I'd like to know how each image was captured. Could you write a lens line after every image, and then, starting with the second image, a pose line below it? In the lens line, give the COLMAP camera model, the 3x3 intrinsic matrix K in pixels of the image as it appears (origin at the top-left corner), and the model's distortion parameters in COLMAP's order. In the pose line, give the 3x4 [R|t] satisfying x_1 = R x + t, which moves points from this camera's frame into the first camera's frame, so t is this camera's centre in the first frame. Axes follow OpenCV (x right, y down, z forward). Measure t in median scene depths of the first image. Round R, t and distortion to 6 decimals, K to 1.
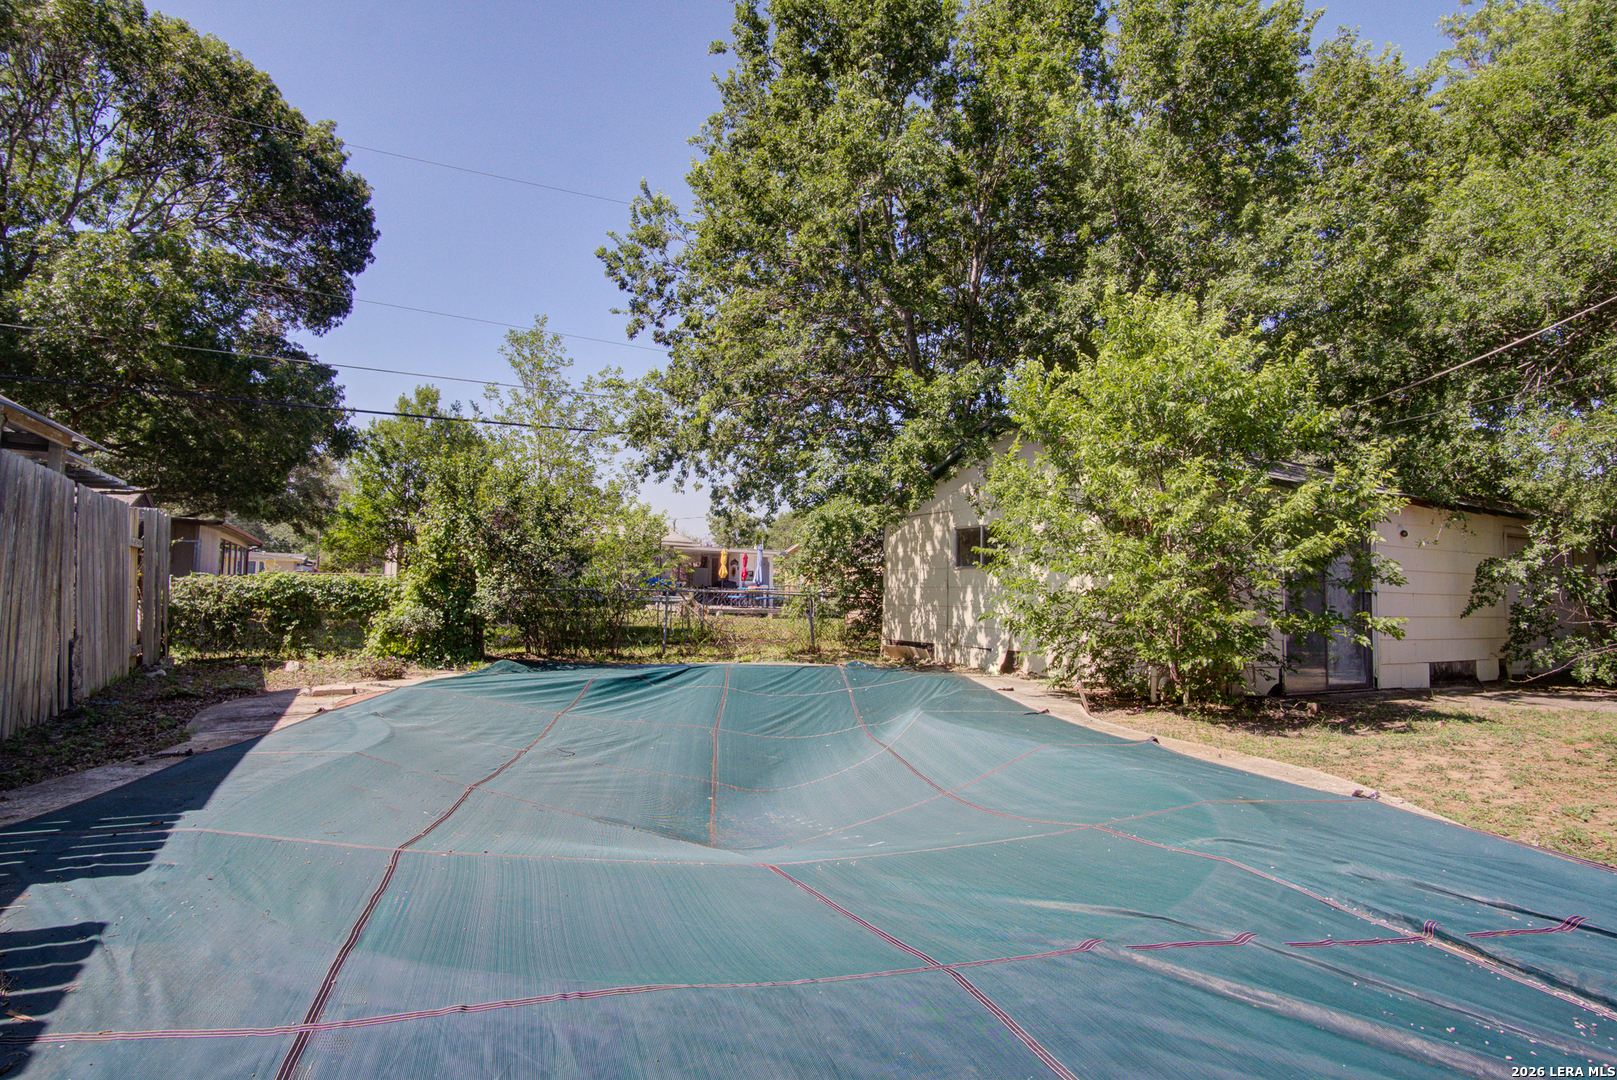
lens RADIAL K [[902.4, 0, 806.3], [0, 902.4, 543.4], [0, 0, 1]] dist [-0.048375, 0.009018]
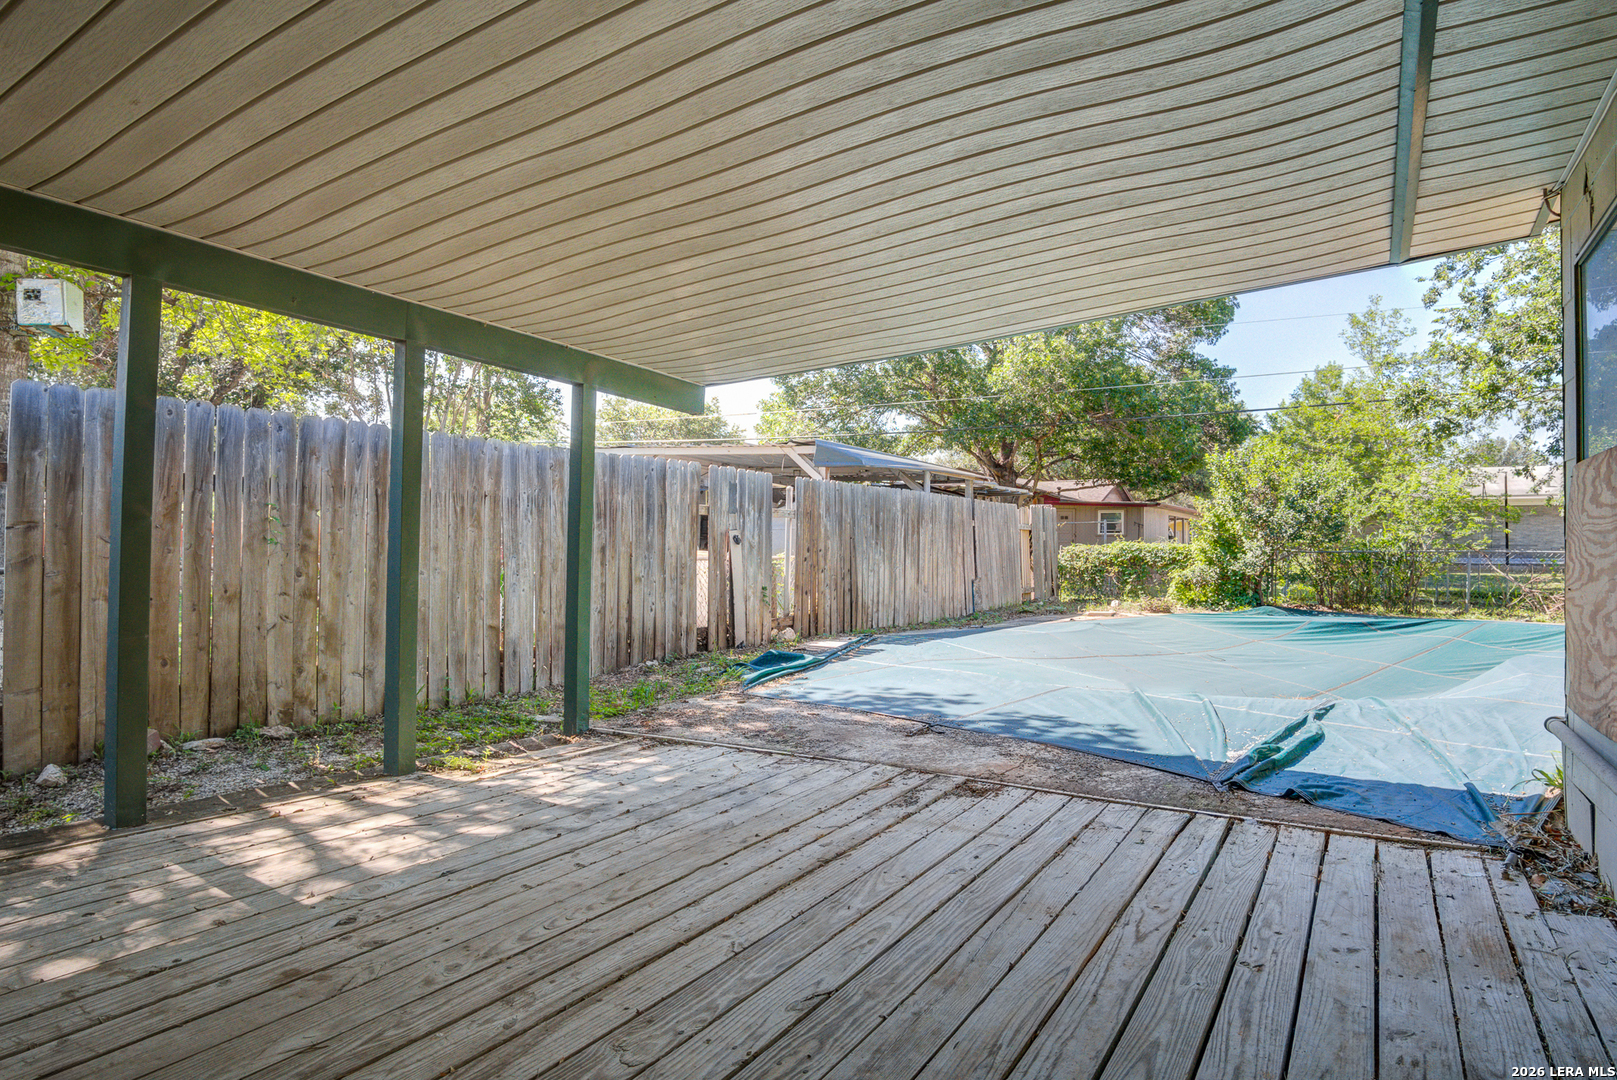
lens RADIAL K [[902.4, 0, 803.5], [0, 902.4, 533.2], [0, 0, 1]] dist [-0.048375, 0.009018]
pose [[0.504633, -0.029154, -0.862842, 0.343121], [0.048875, 0.998792, -0.005163, -0.000393], [0.861950, -0.039566, 0.505448, -0.165942]]
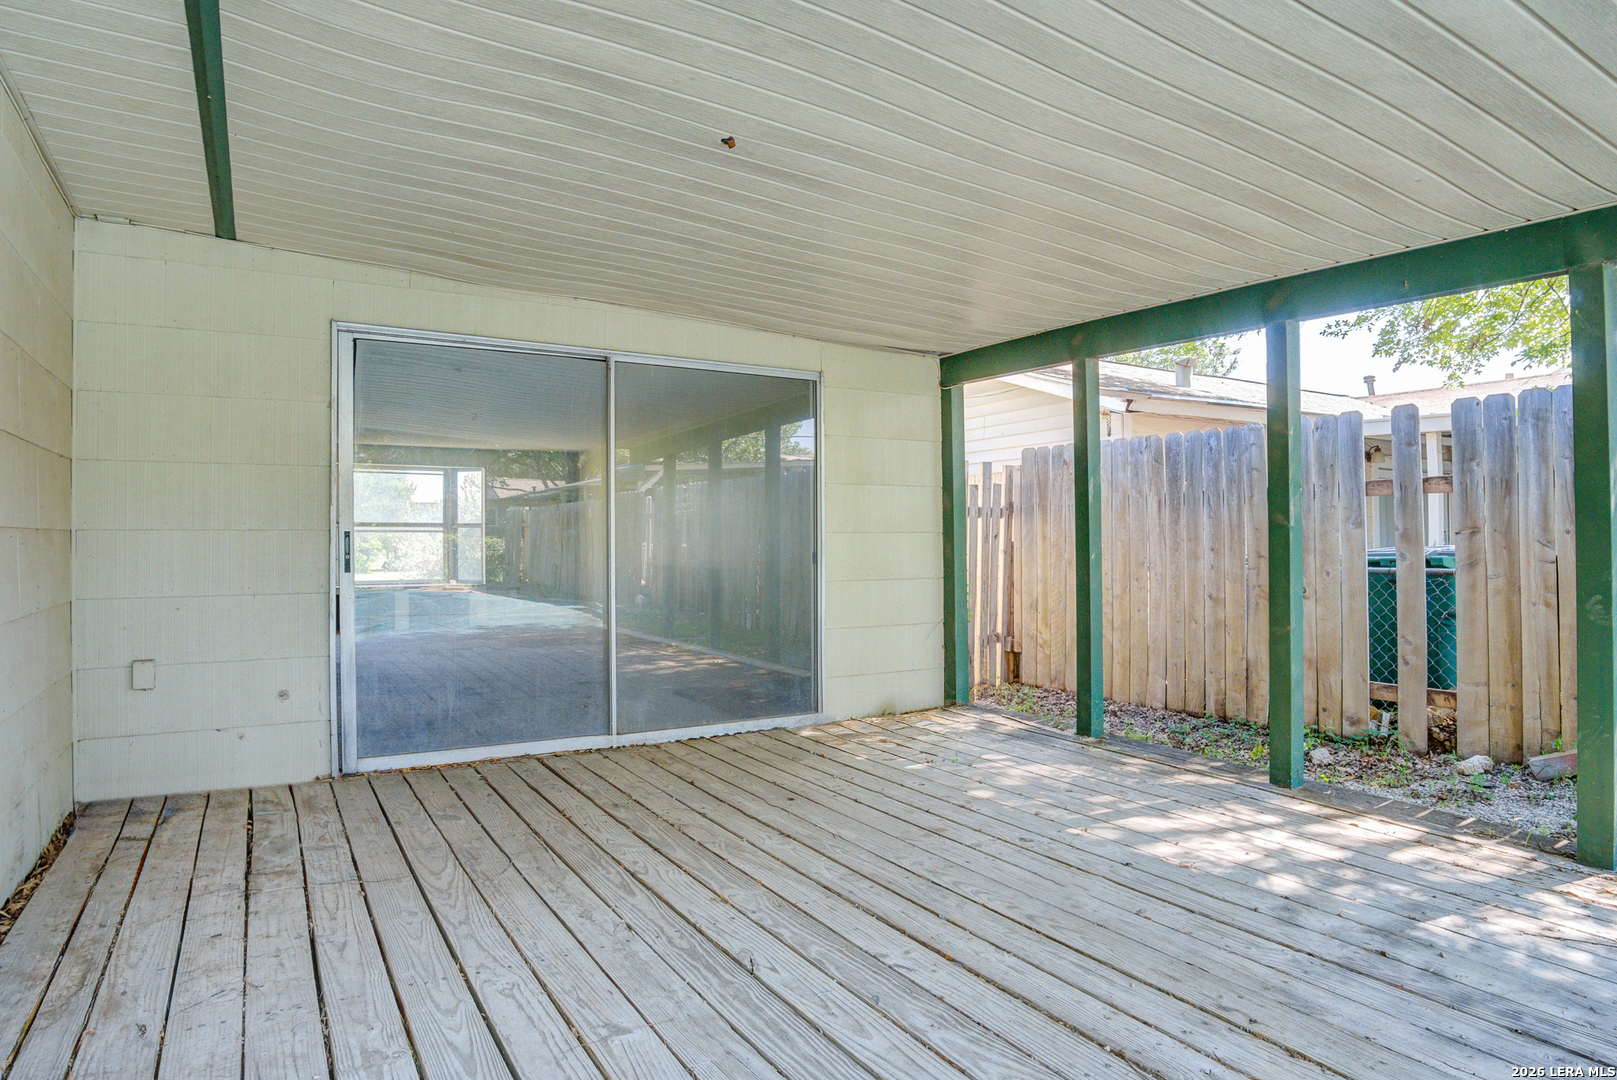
lens RADIAL K [[957.3, 0, 844.1], [0, 957.3, 522.3], [0, 0, 1]] dist [-0.019989, -0.000954]
pose [[-0.996830, -0.013459, -0.078411, 0.217958], [-0.007013, 0.996616, -0.081902, 0.009328], [0.079248, -0.081092, -0.993551, 0.076527]]
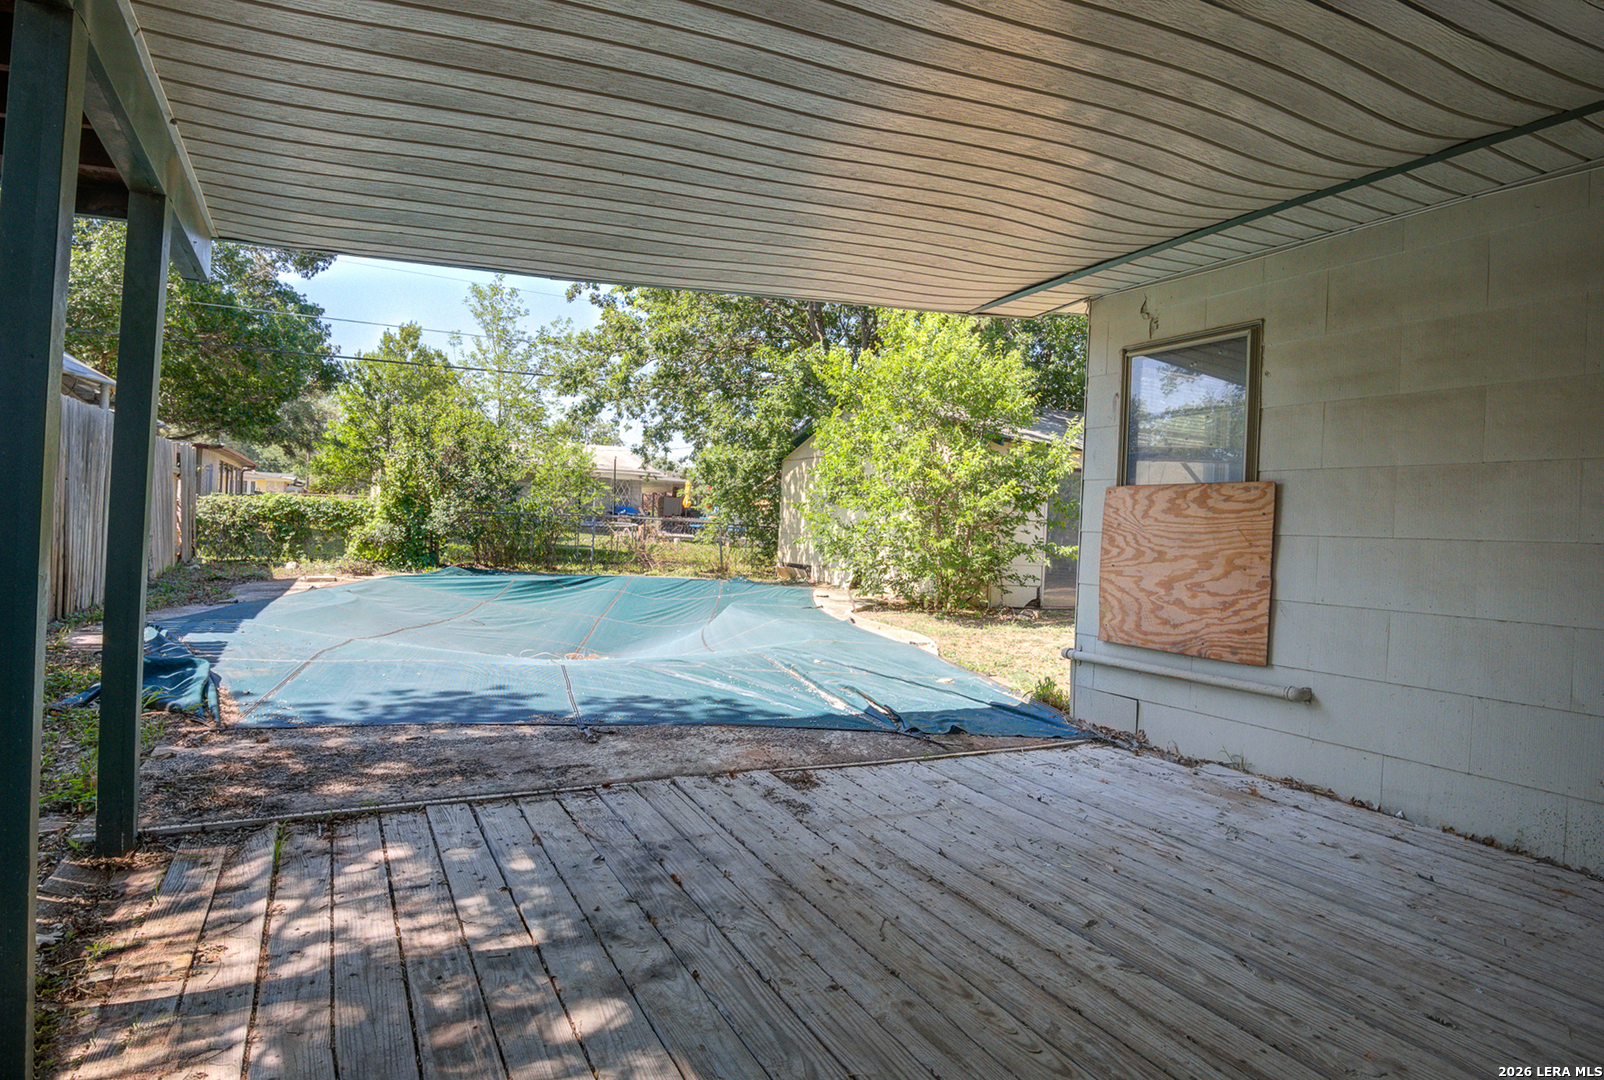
lens RADIAL K [[938.3, 0, 787.5], [0, 938.3, 548.2], [0, 0, 1]] dist [-0.056939, 0.006483]
pose [[0.999400, 0.026802, -0.021949, 0.136311], [-0.024999, 0.996585, 0.078692, -0.010076], [0.023983, -0.078097, 0.996657, -0.251657]]
